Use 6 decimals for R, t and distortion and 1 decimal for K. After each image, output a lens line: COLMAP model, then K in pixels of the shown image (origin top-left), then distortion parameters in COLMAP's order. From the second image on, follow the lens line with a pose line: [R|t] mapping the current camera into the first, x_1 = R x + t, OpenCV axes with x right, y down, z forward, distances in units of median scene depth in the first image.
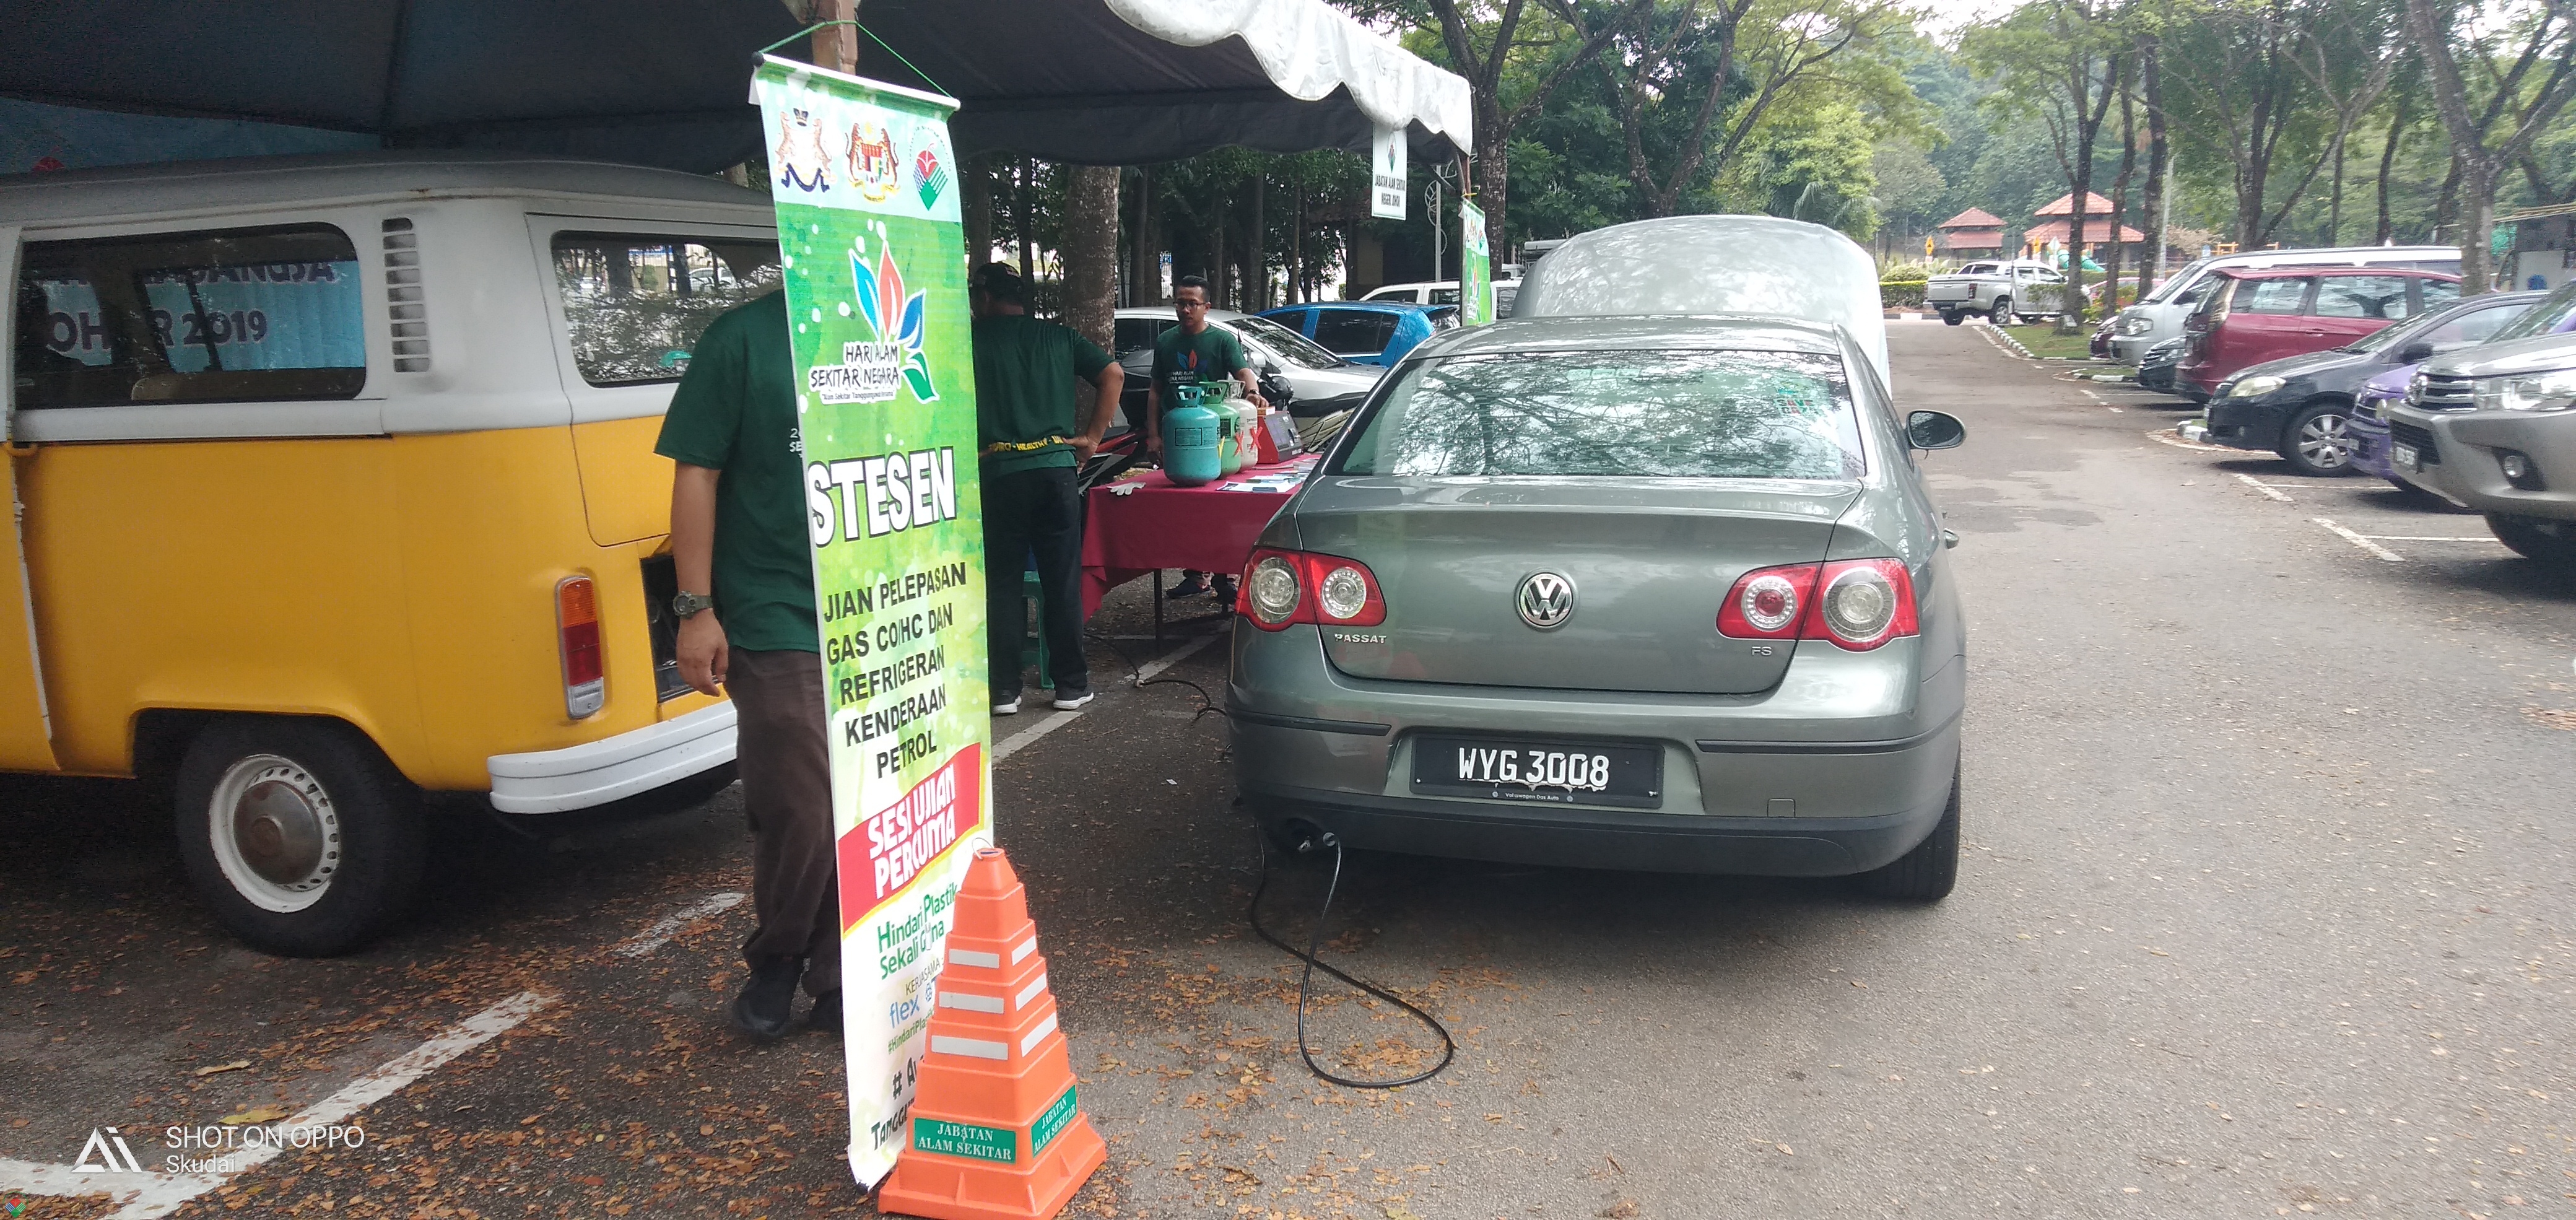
lens RADIAL K [[1817.4, 0, 1165.1], [0, 1817.4, 675.4], [0, 0, 1]] dist [0.018427, -0.042994]
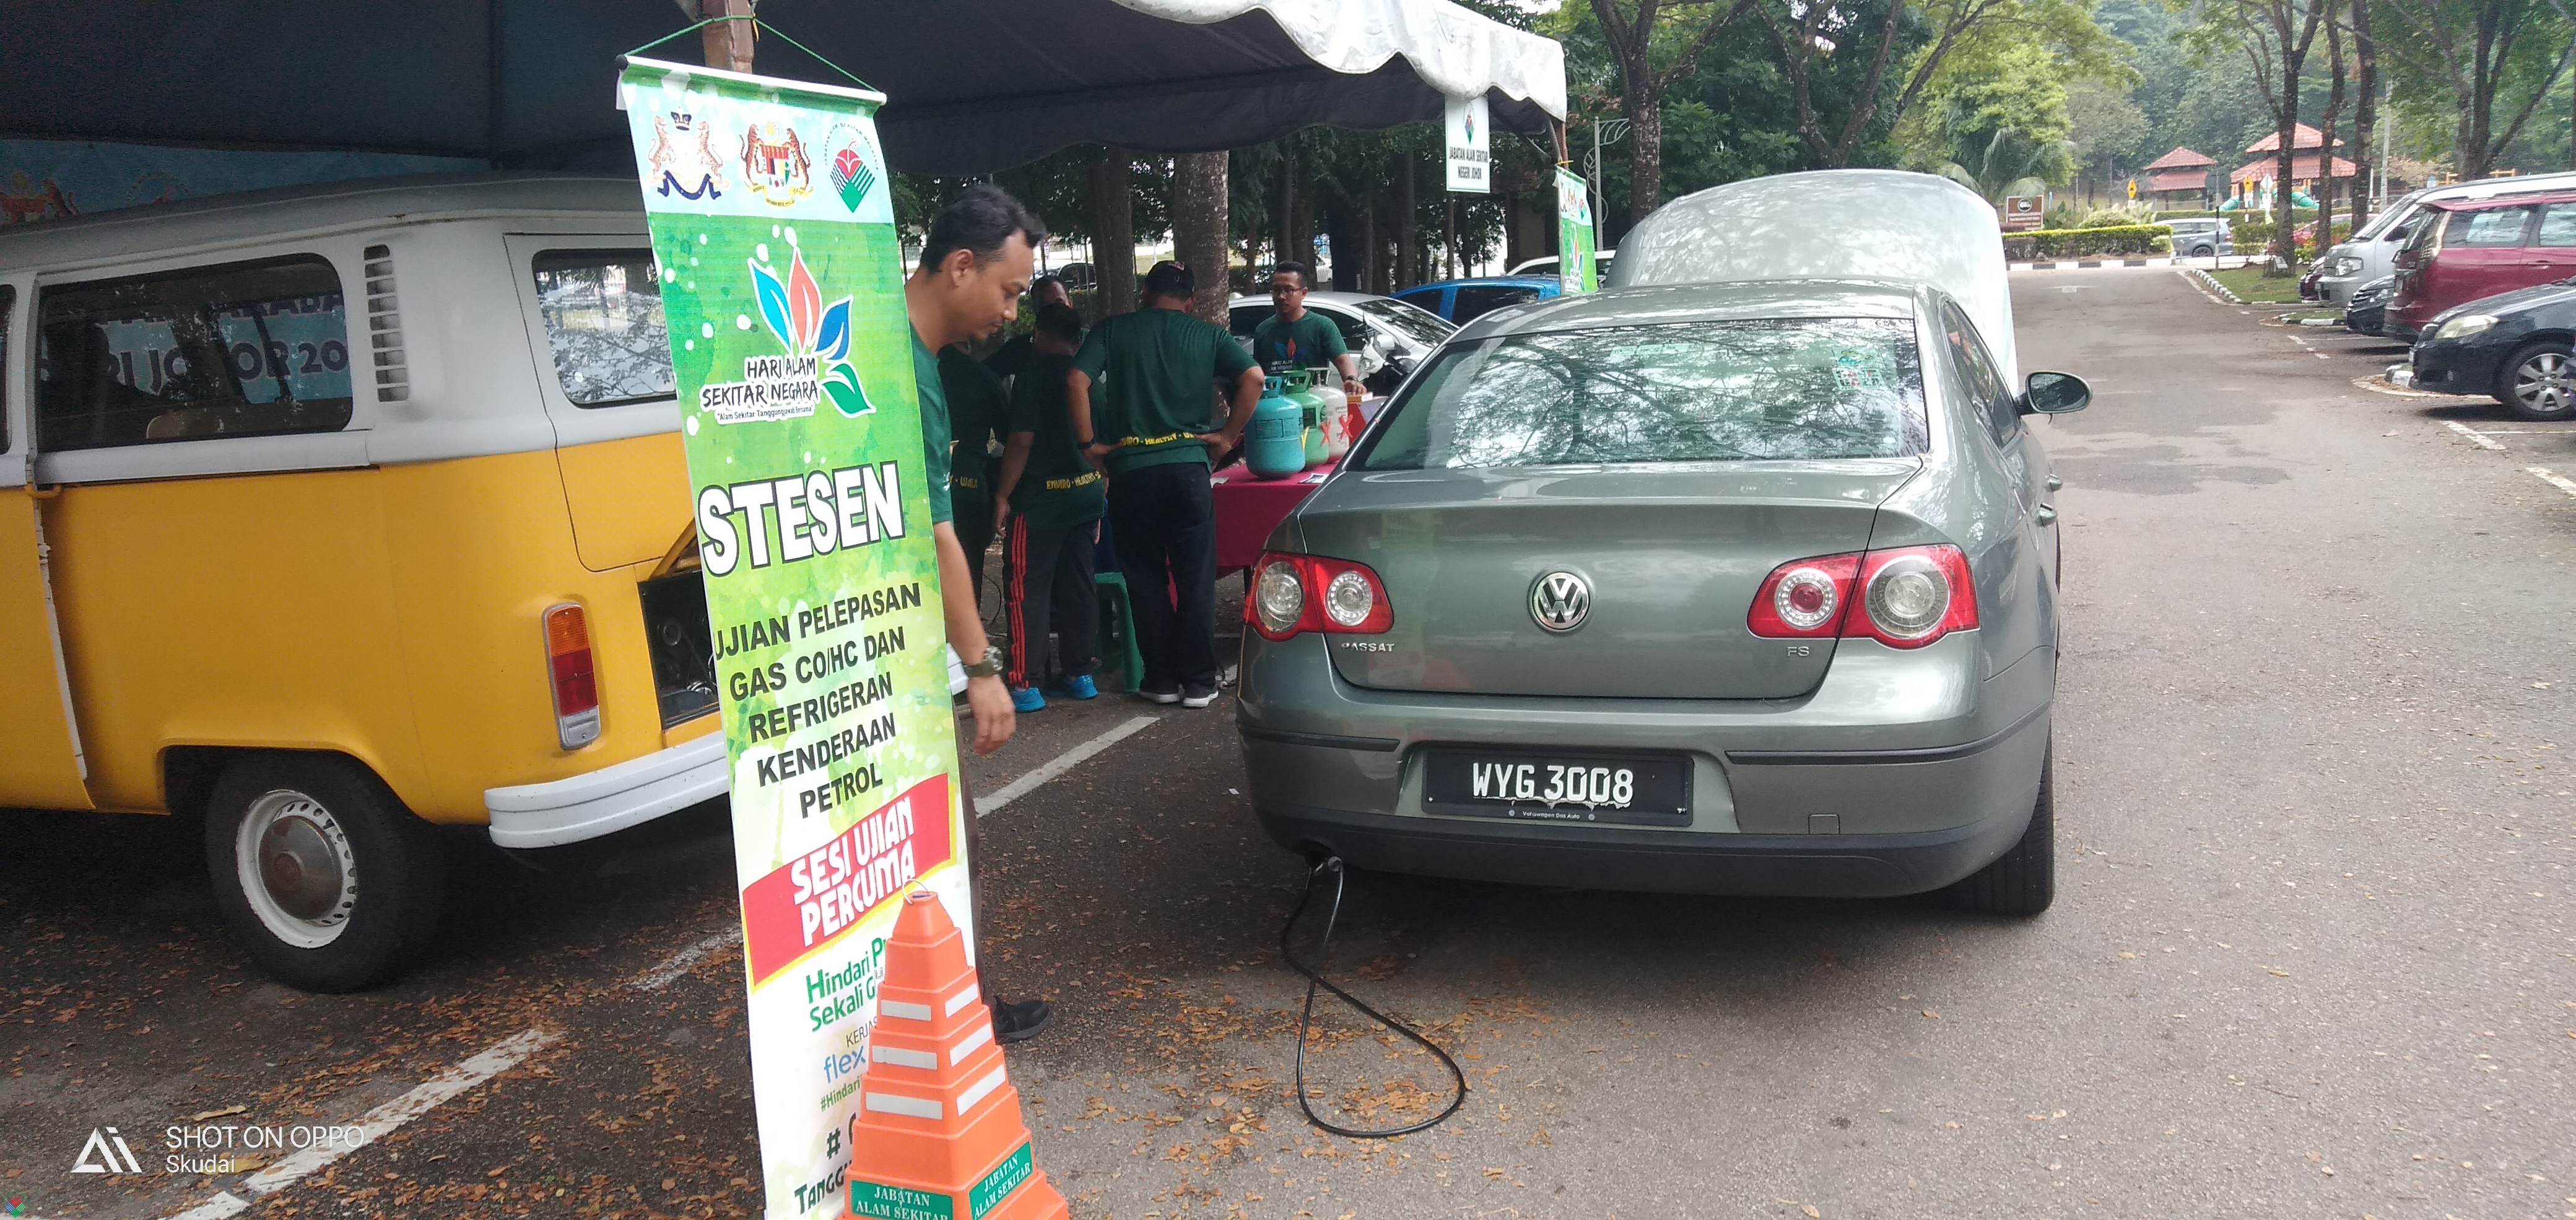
lens RADIAL K [[1817.4, 0, 1189.7], [0, 1817.4, 657.9], [0, 0, 1]] dist [0.018427, -0.042994]
pose [[0.995524, -0.026632, -0.090683, 0.098547], [0.026516, 0.999645, -0.002482, -0.014419], [0.090717, 0.000067, 0.995877, 0.062137]]
